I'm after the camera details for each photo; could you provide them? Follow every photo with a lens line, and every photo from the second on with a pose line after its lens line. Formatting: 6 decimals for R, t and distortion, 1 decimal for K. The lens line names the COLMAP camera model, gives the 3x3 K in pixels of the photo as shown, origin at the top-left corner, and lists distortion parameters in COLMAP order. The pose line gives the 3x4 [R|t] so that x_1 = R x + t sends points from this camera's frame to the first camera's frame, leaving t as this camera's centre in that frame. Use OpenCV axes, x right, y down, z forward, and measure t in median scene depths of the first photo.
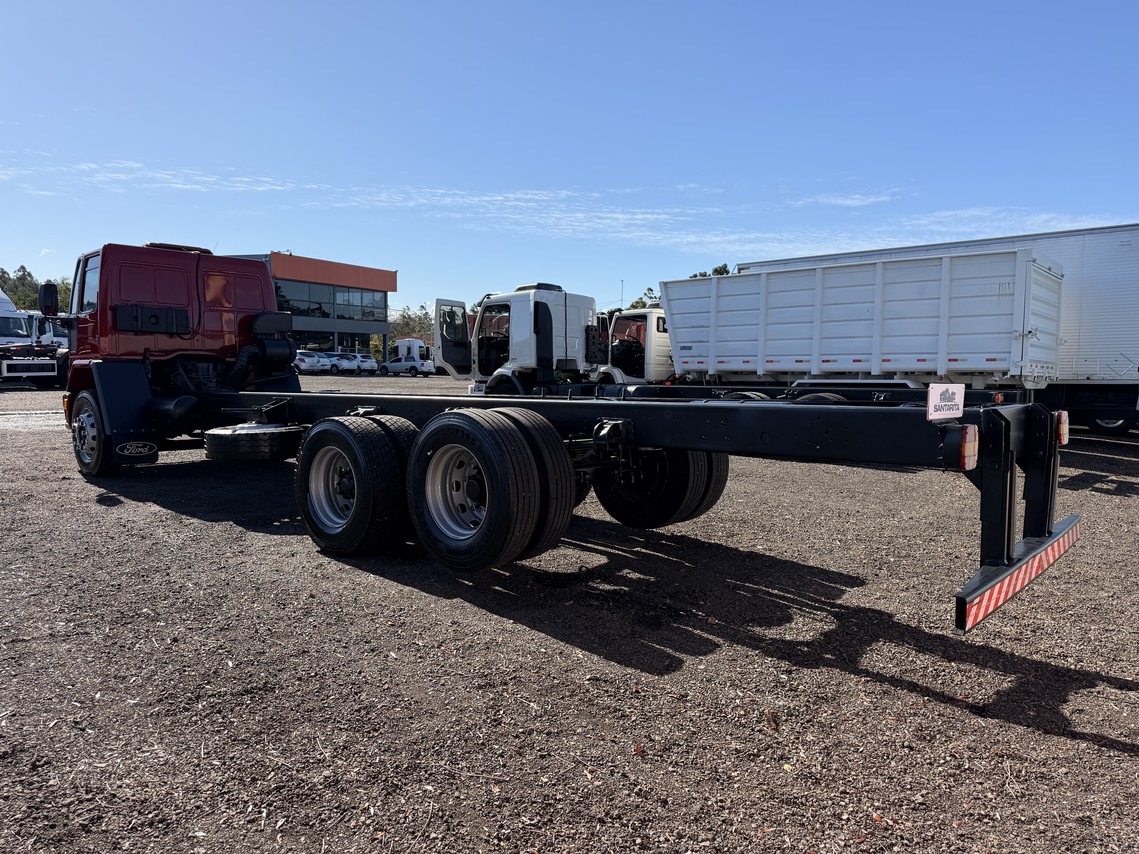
lens RADIAL K [[799.9, 0, 568.7], [0, 799.9, 427.0], [0, 0, 1]] dist [0.006011, 0.007375]
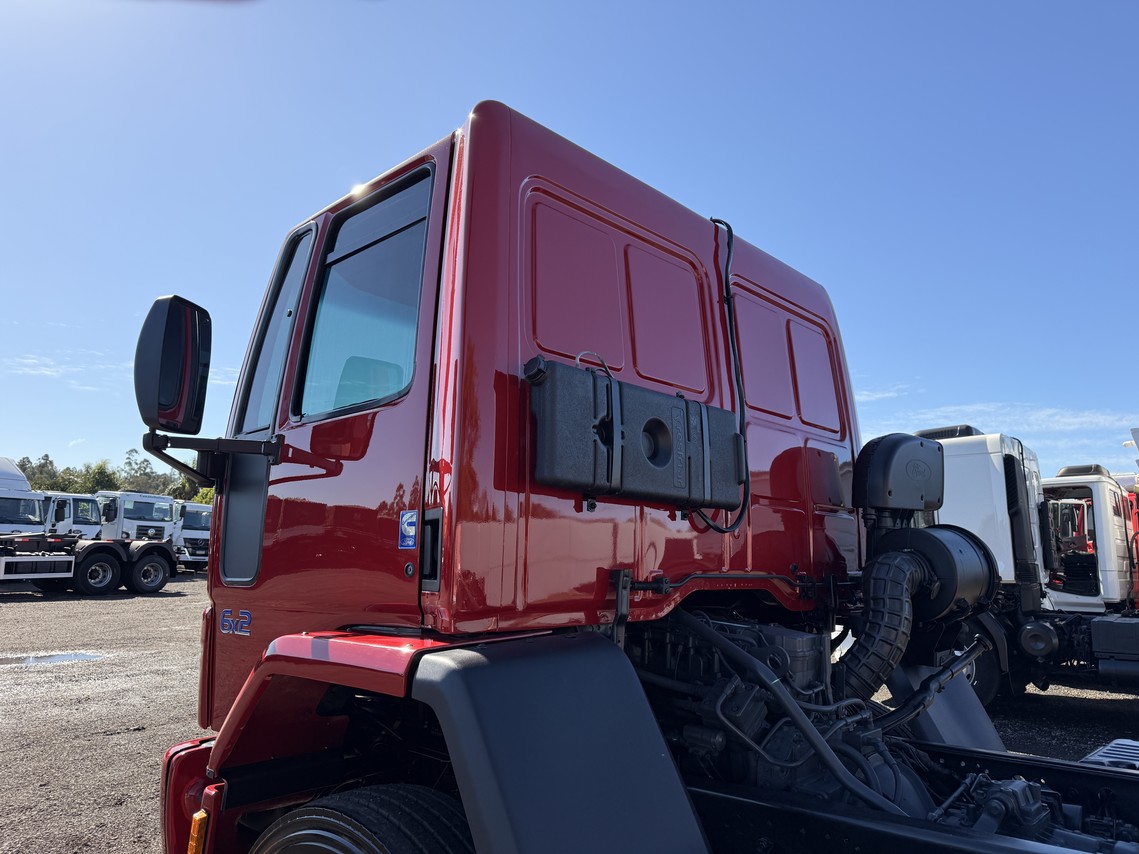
lens RADIAL K [[791.8, 0, 622.8], [0, 791.8, 432.3], [0, 0, 1]] dist [0.077016, -0.093828]
pose [[0.999346, 0.005945, 0.035662, -0.169534], [0.002242, 0.974304, -0.225227, -0.027471], [-0.036085, 0.225160, 0.973653, 0.249273]]
